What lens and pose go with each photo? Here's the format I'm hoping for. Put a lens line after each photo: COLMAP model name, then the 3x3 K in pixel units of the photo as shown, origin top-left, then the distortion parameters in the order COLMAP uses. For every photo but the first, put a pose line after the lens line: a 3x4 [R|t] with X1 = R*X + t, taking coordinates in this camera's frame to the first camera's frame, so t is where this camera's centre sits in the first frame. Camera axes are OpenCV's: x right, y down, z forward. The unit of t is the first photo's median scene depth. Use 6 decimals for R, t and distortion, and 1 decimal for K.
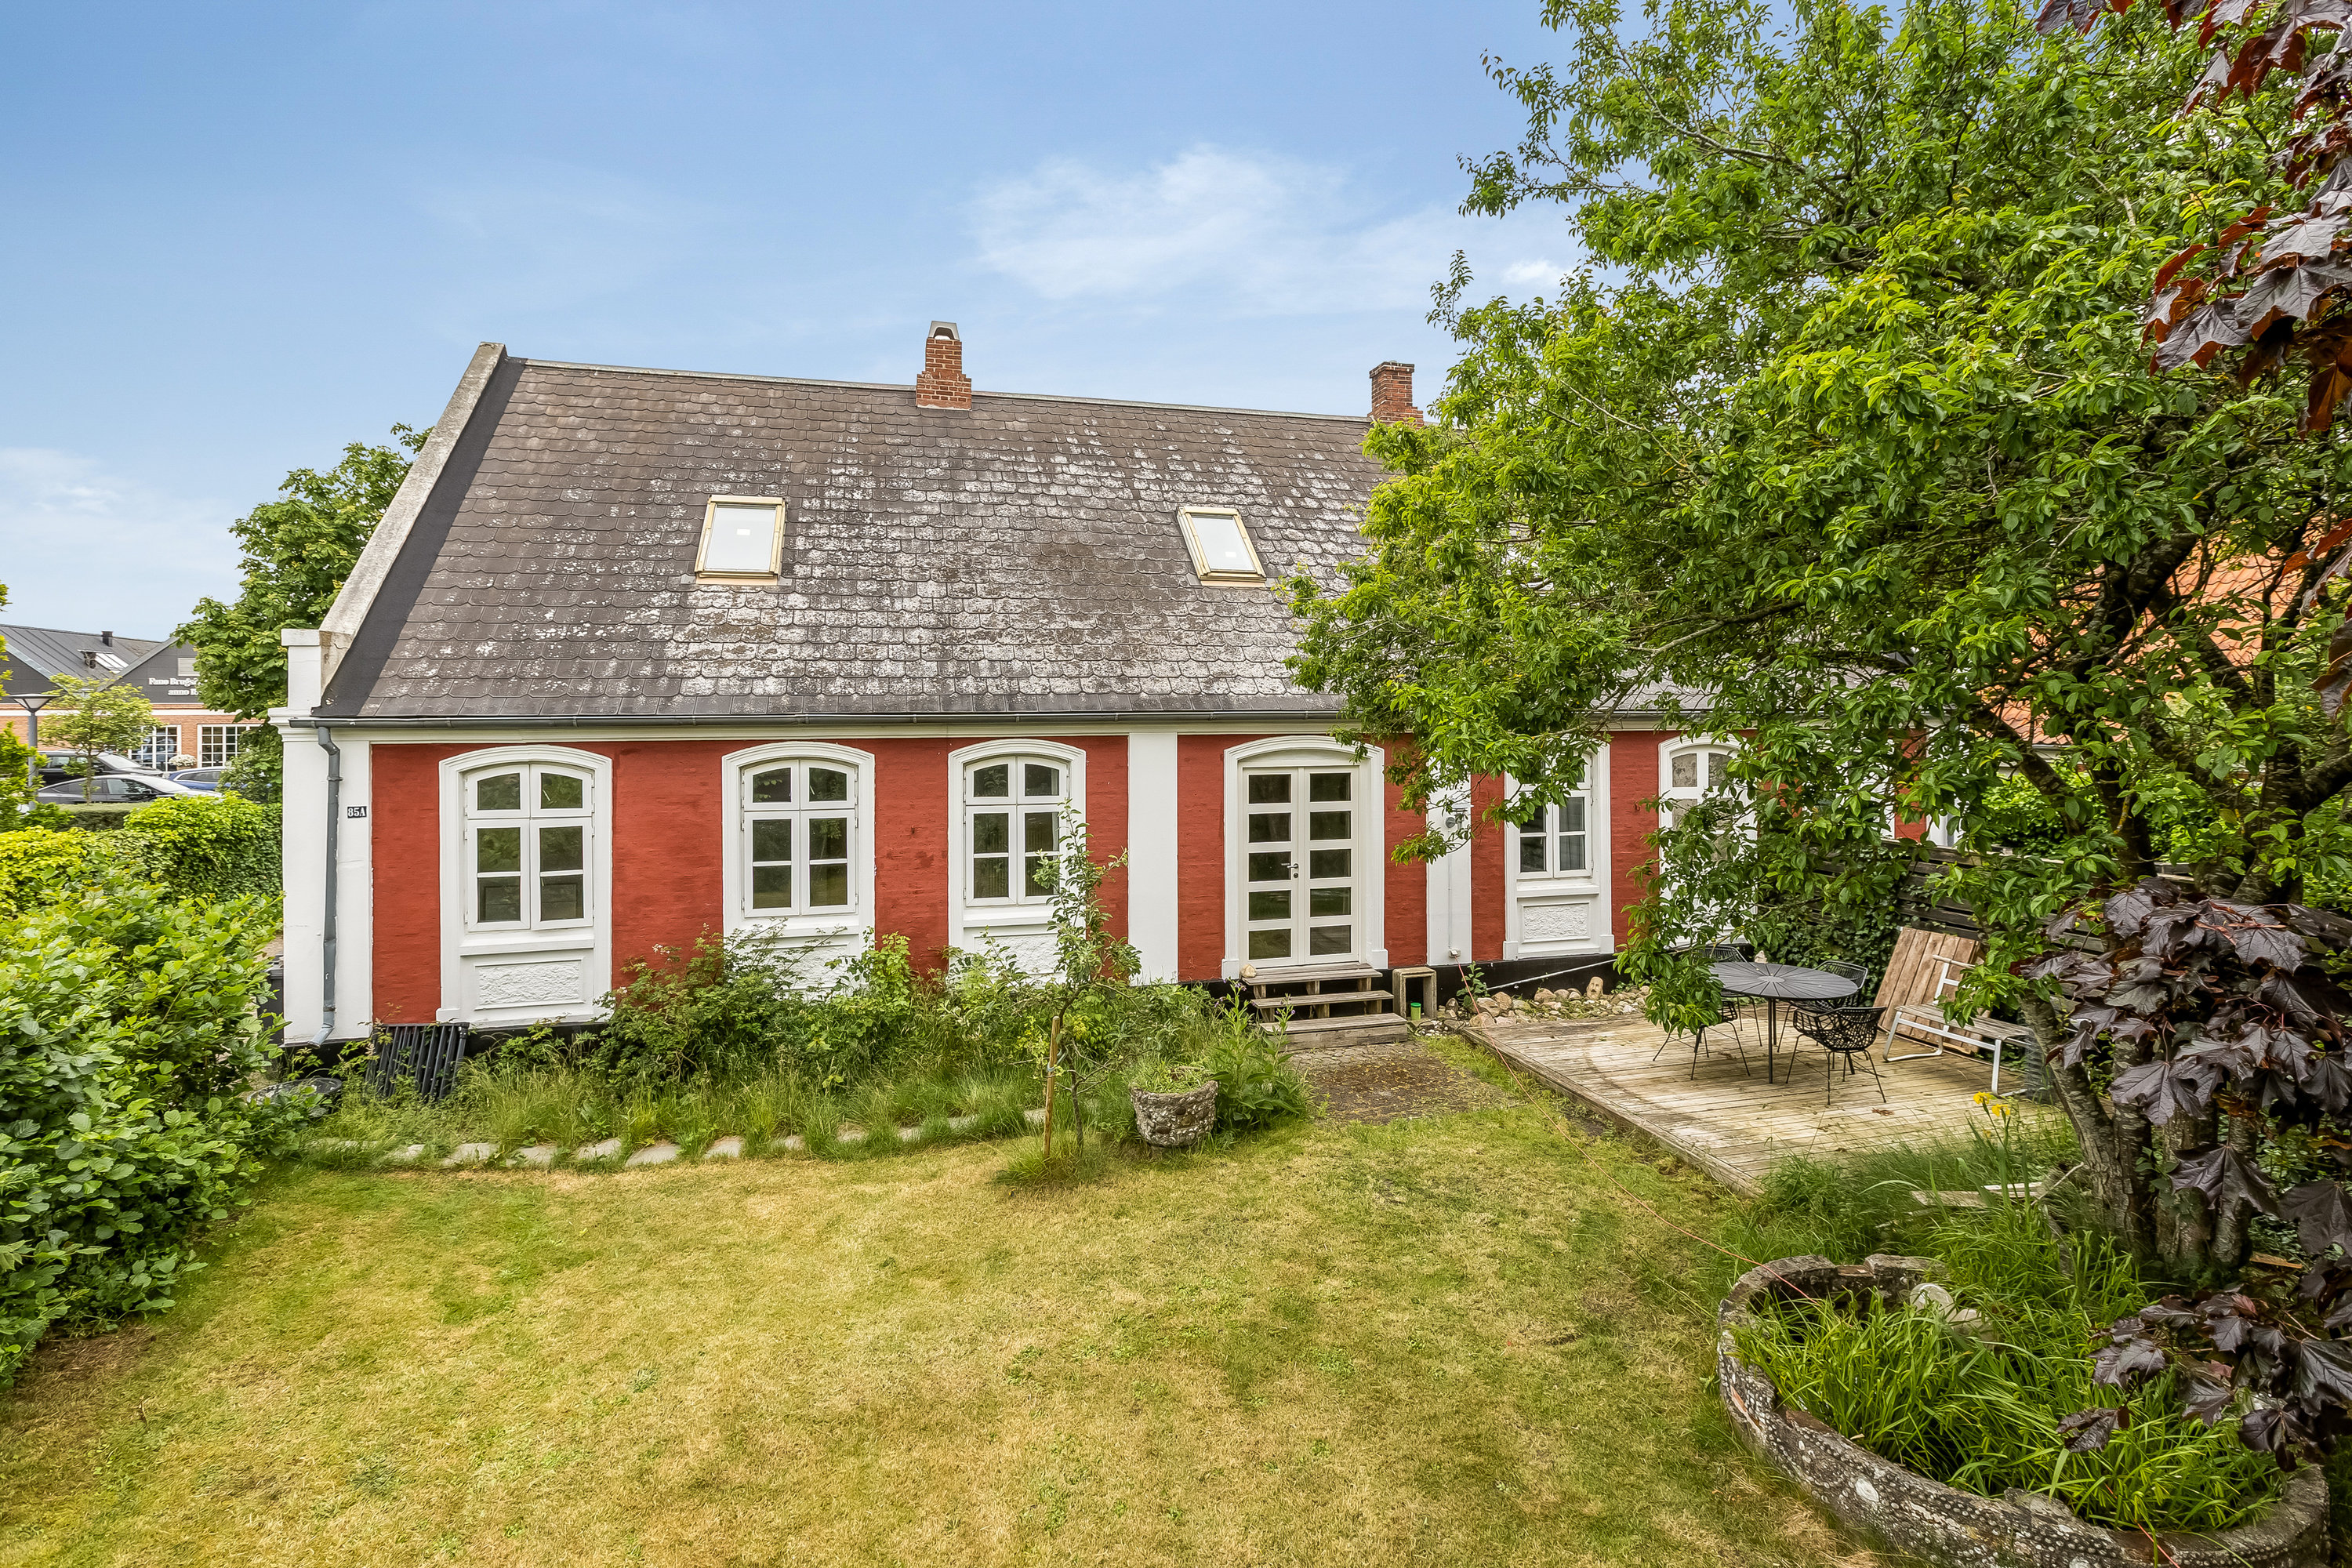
lens RADIAL K [[1094.1, 0, 1177.5], [0, 1094.1, 768.2], [0, 0, 1]] dist [-0.000239, -0.000035]
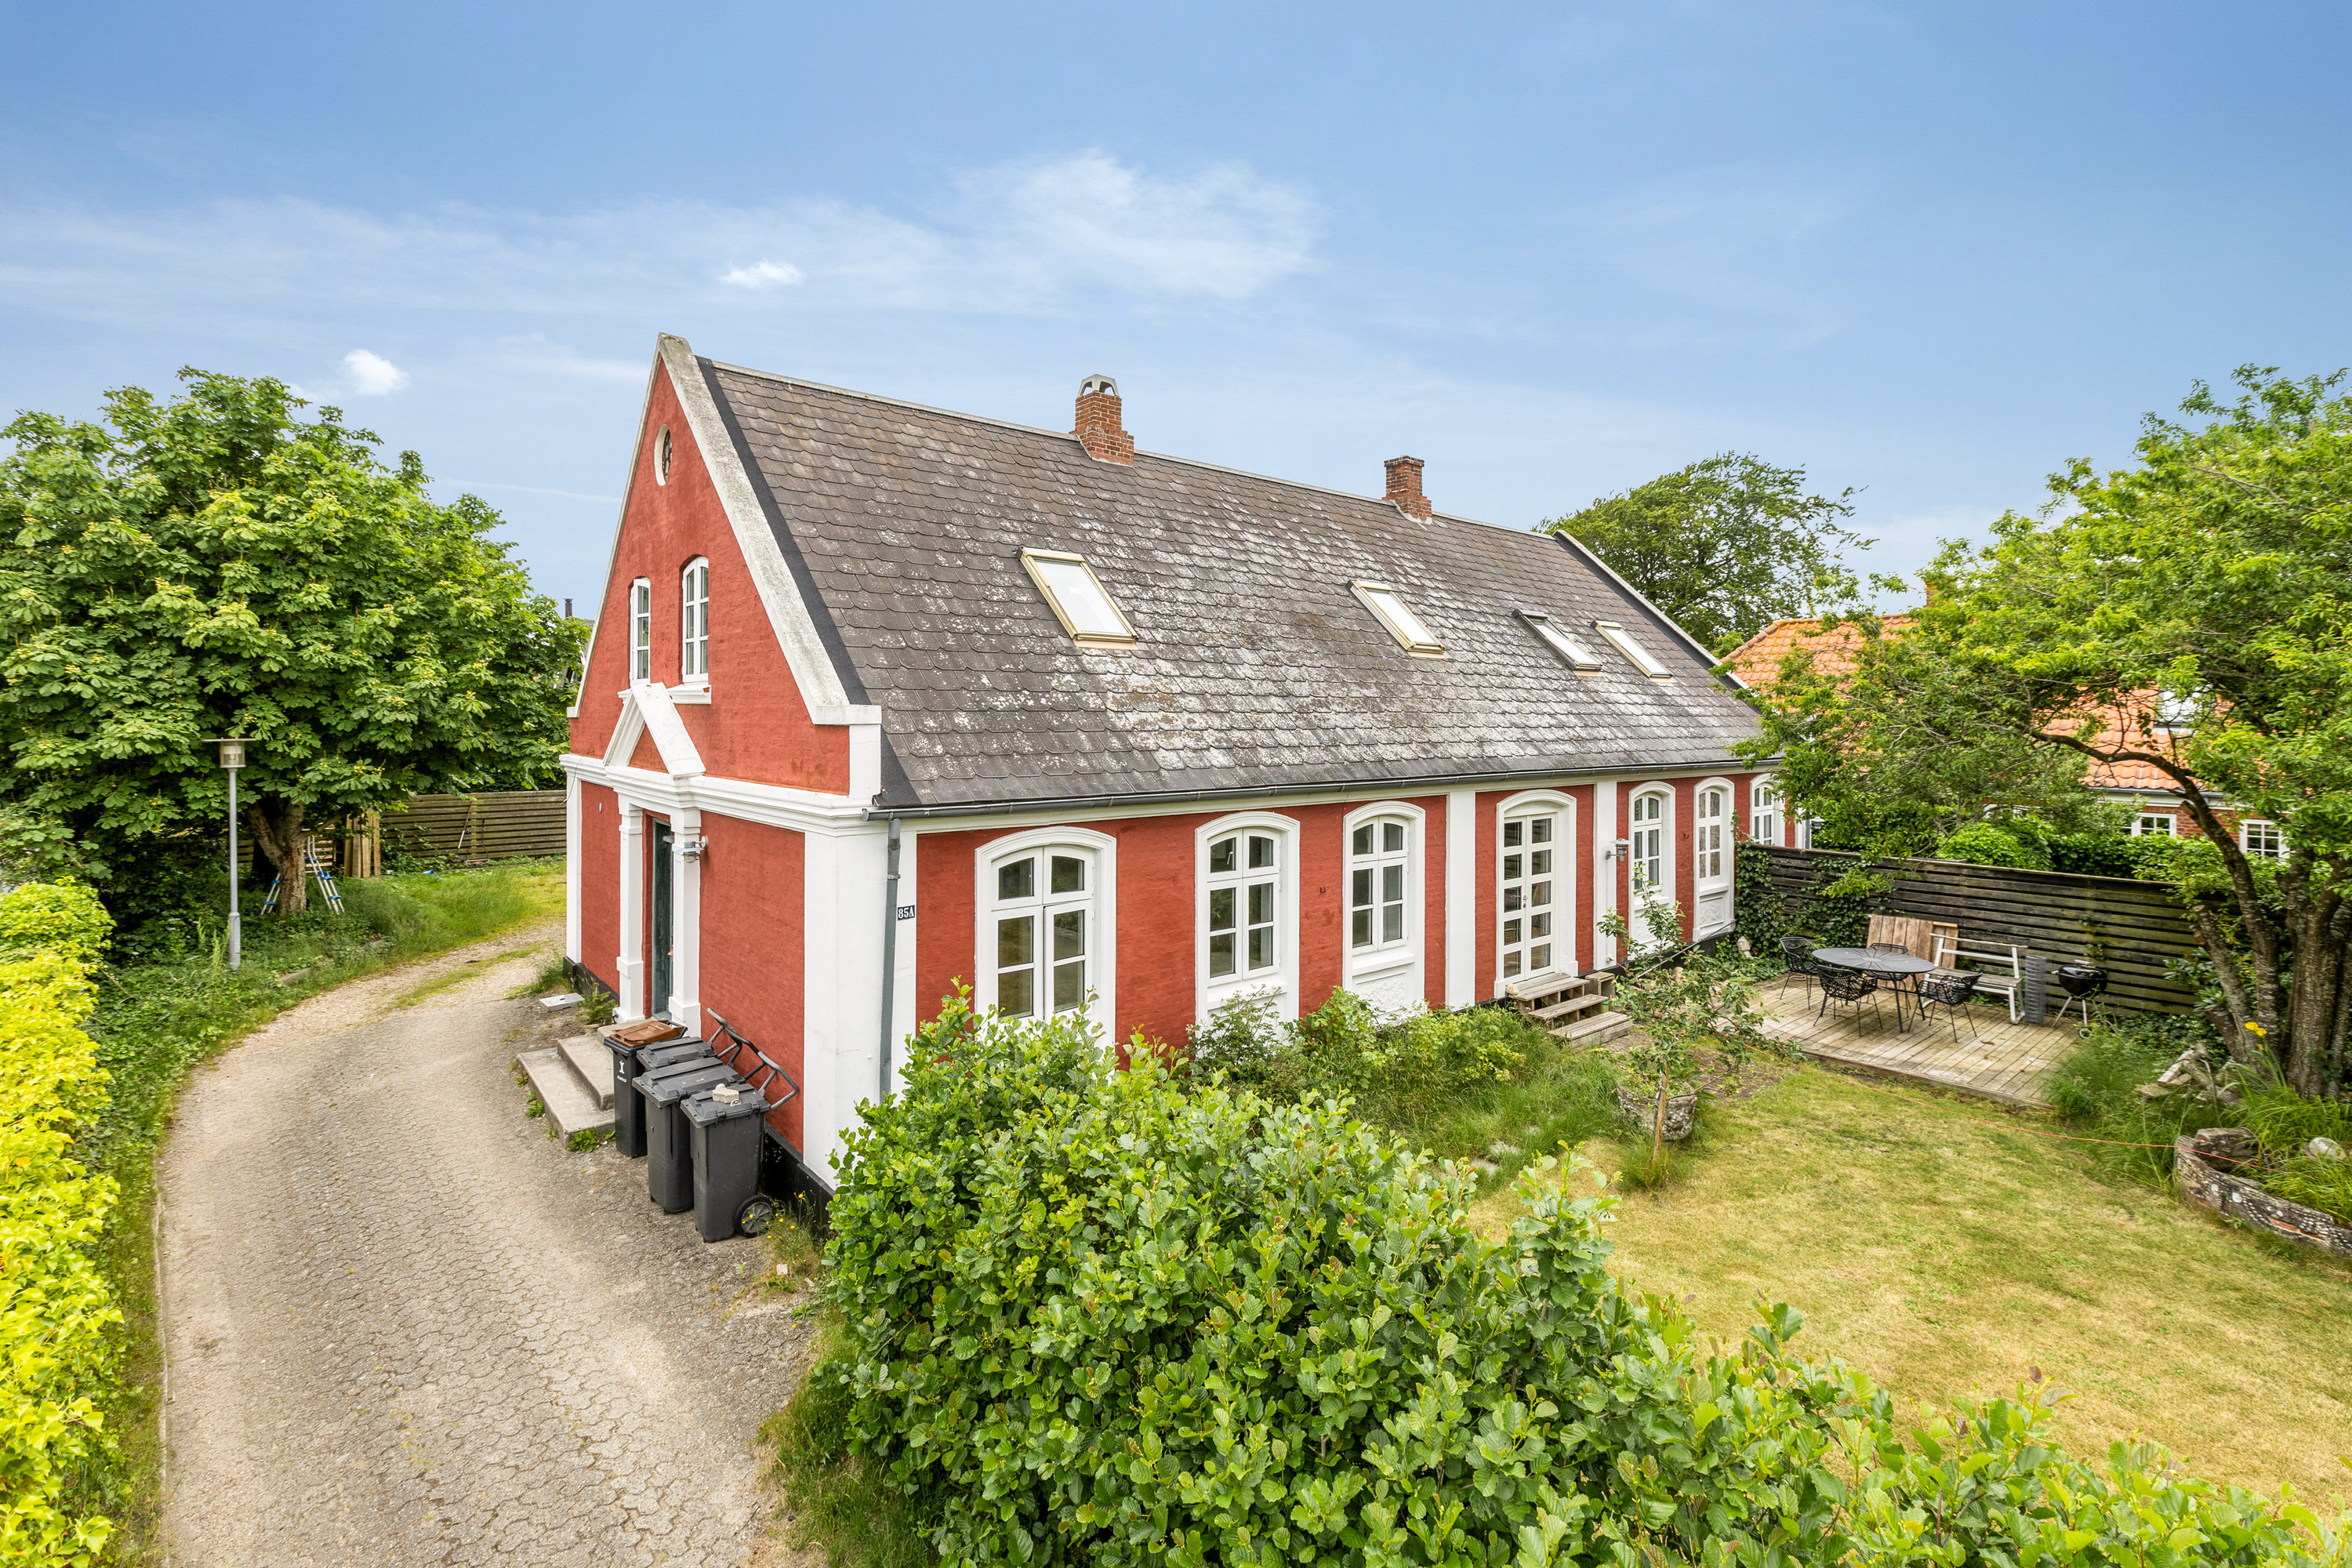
lens RADIAL K [[1052.2, 0, 1170.4], [0, 1052.2, 769.8], [0, 0, 1]] dist [0.003052, -0.002386]
pose [[0.907285, -0.012906, 0.420317, -0.791080], [0.012658, 0.999914, 0.003381, -0.064617], [-0.420325, 0.002253, 0.907371, 0.125206]]
